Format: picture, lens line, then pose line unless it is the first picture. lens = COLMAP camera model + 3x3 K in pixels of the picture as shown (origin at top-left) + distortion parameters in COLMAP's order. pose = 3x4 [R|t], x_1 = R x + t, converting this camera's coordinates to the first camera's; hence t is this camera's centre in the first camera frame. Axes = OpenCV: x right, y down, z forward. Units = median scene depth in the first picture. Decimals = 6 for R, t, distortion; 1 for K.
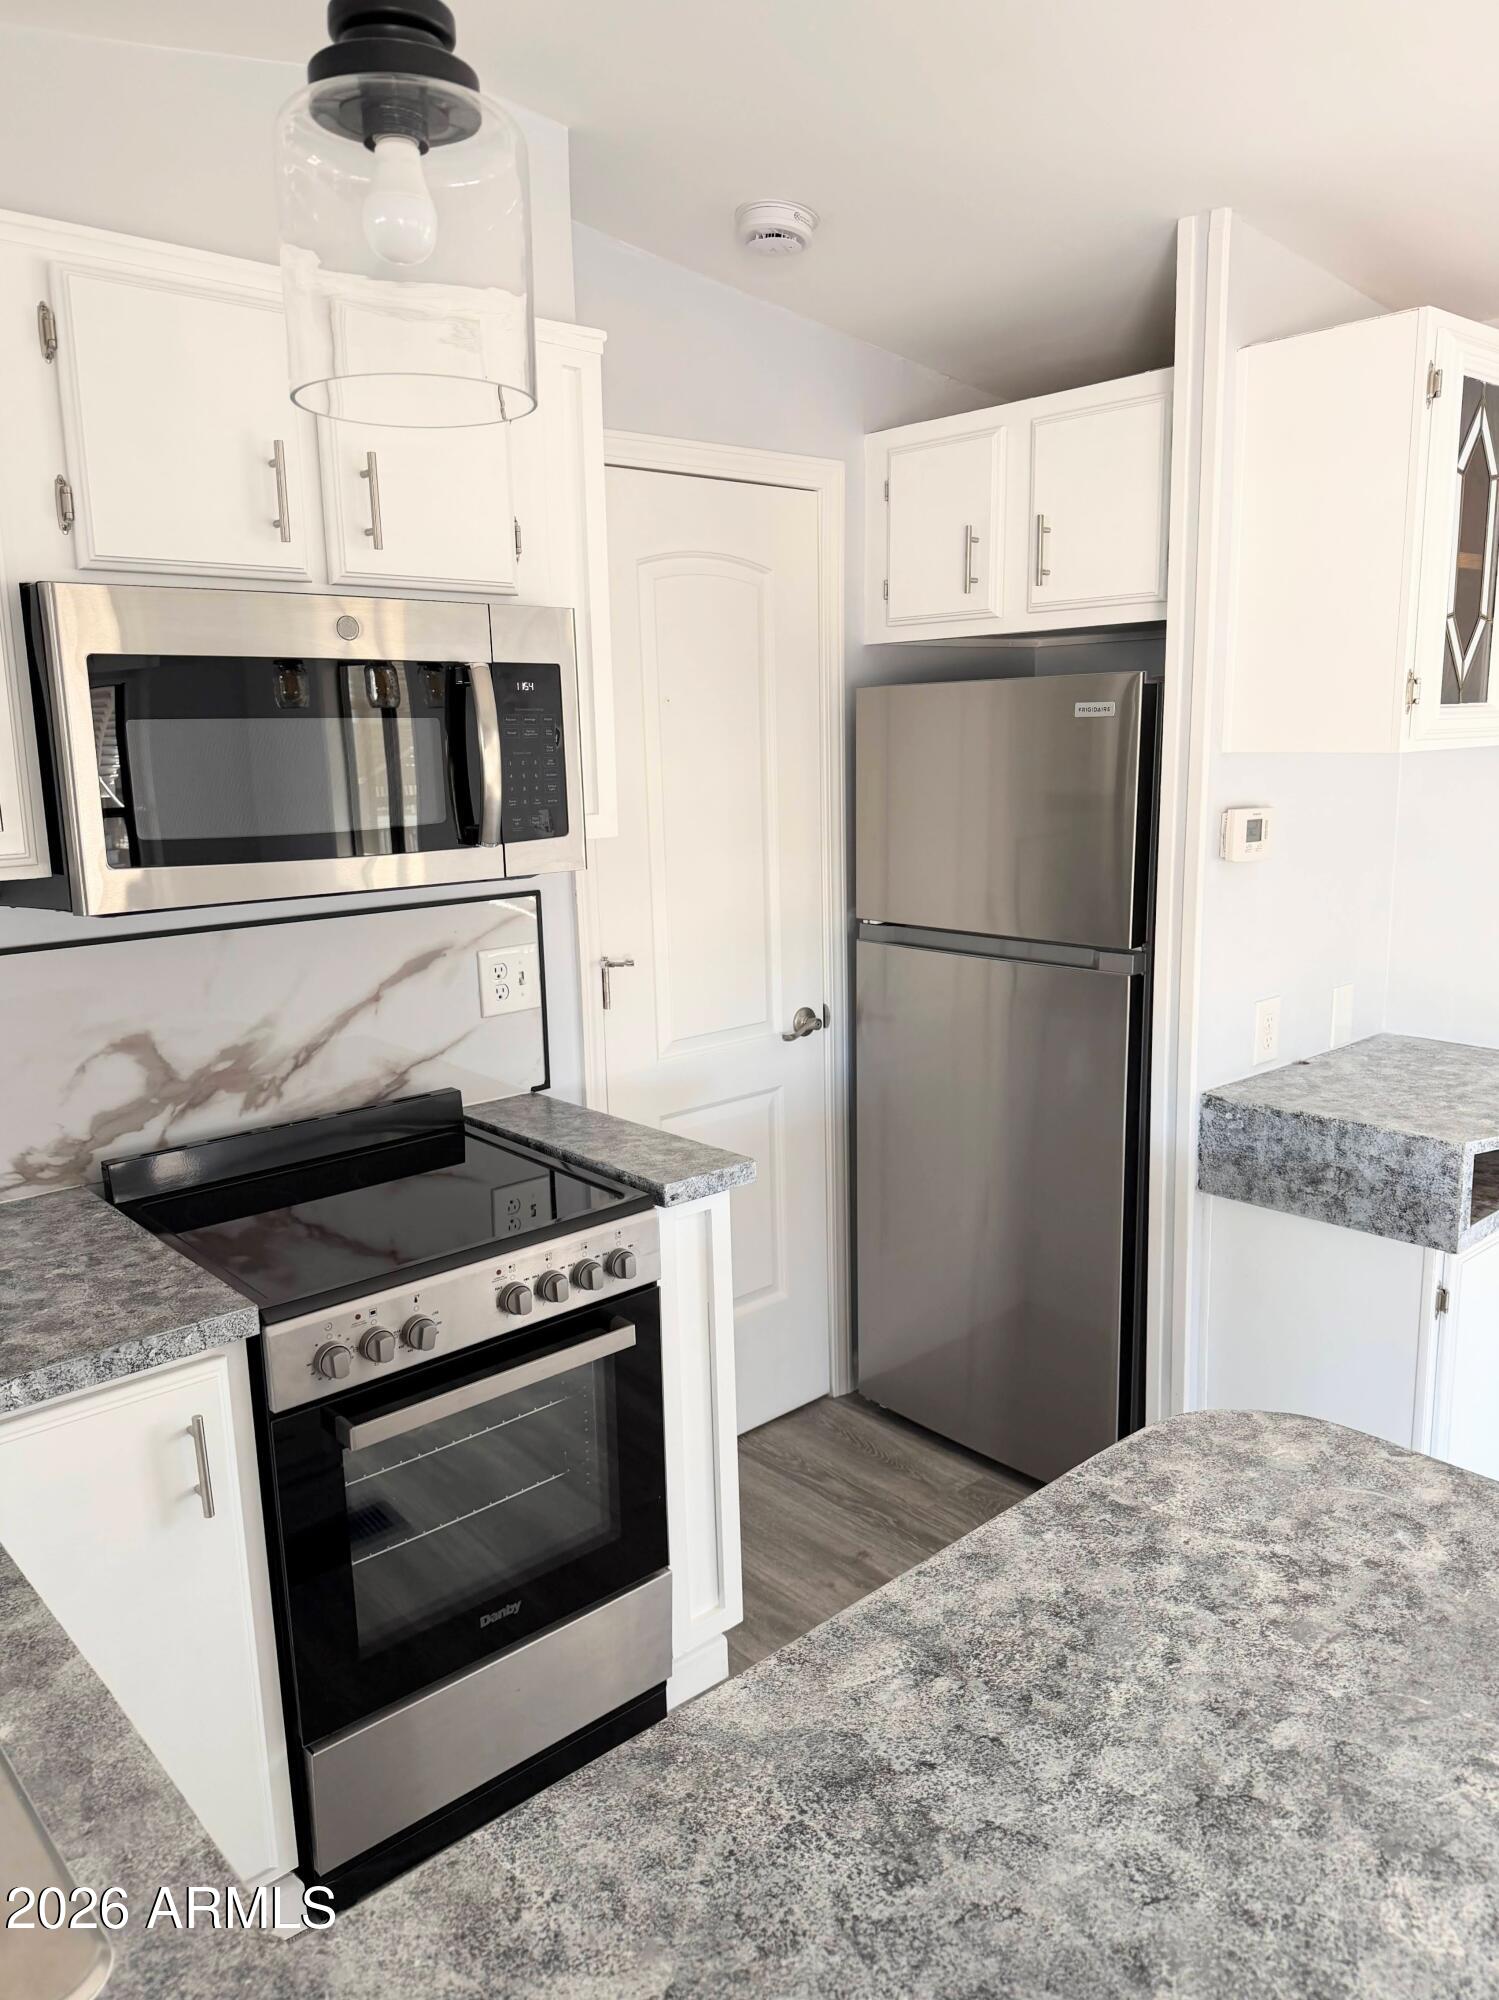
lens RADIAL K [[1415.6, 0, 765.8], [0, 1415.6, 1010.1], [0, 0, 1]] dist [0.035762, -0.040365]
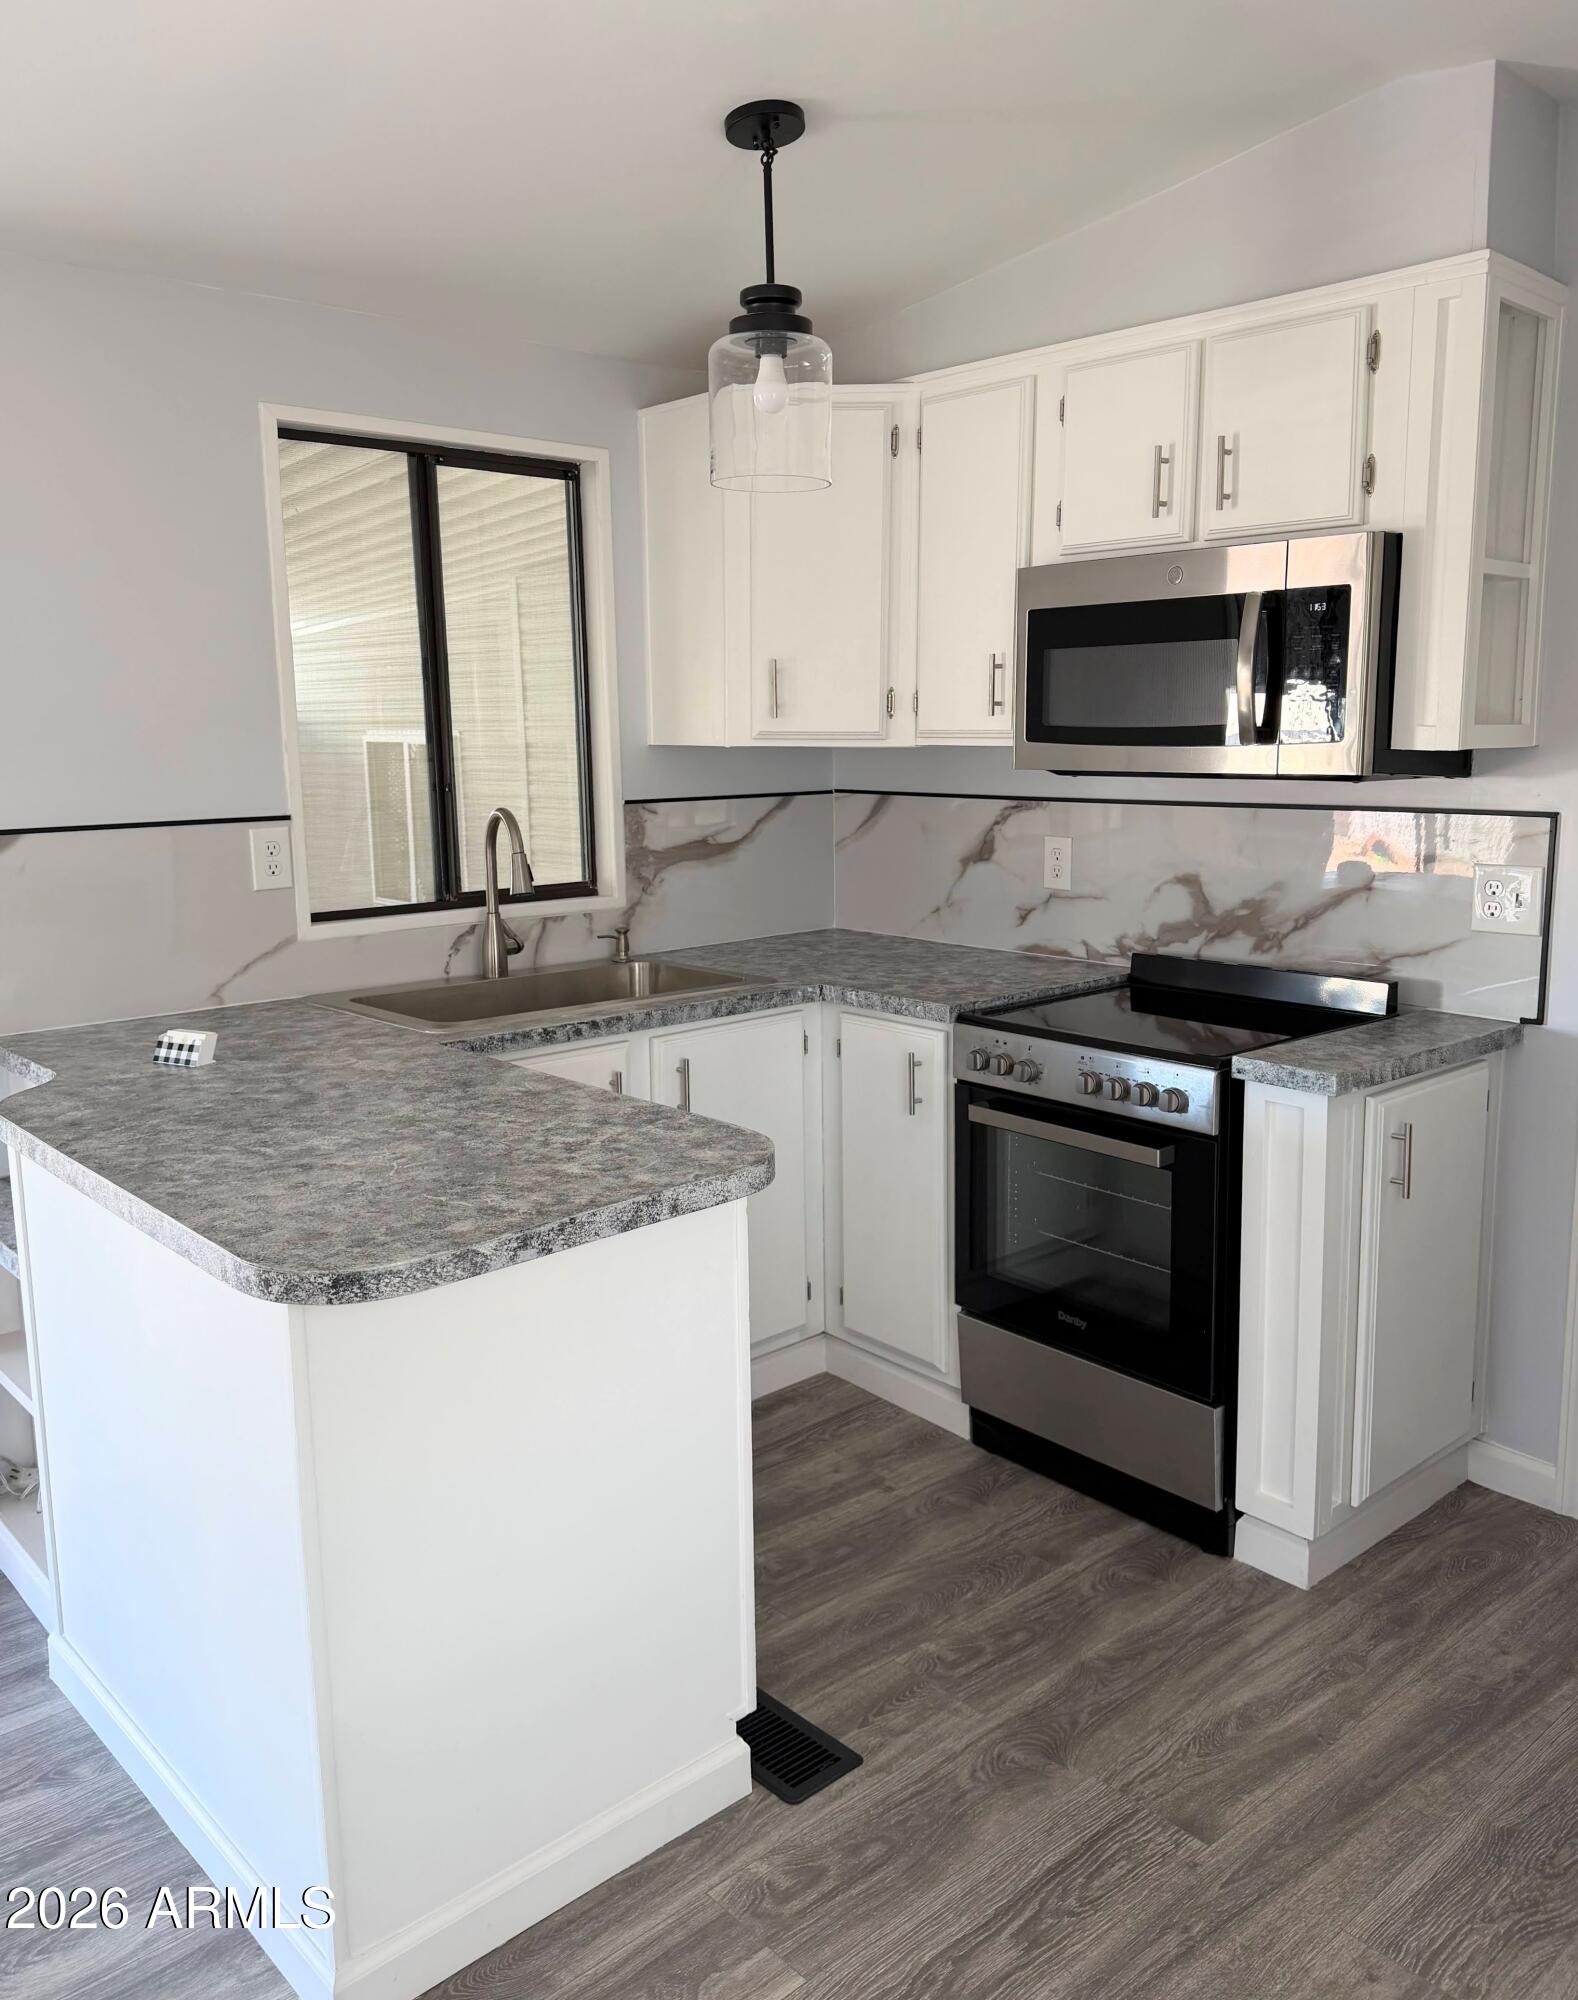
lens RADIAL K [[1608.2, 0, 845.4], [0, 1608.2, 981.2], [0, 0, 1]] dist [0.037302, -0.025586]
pose [[0.010715, 0.176454, -0.984251, 1.102530], [-0.188230, 0.967066, 0.171324, -0.086200], [0.982067, 0.183430, 0.043576, 0.603580]]
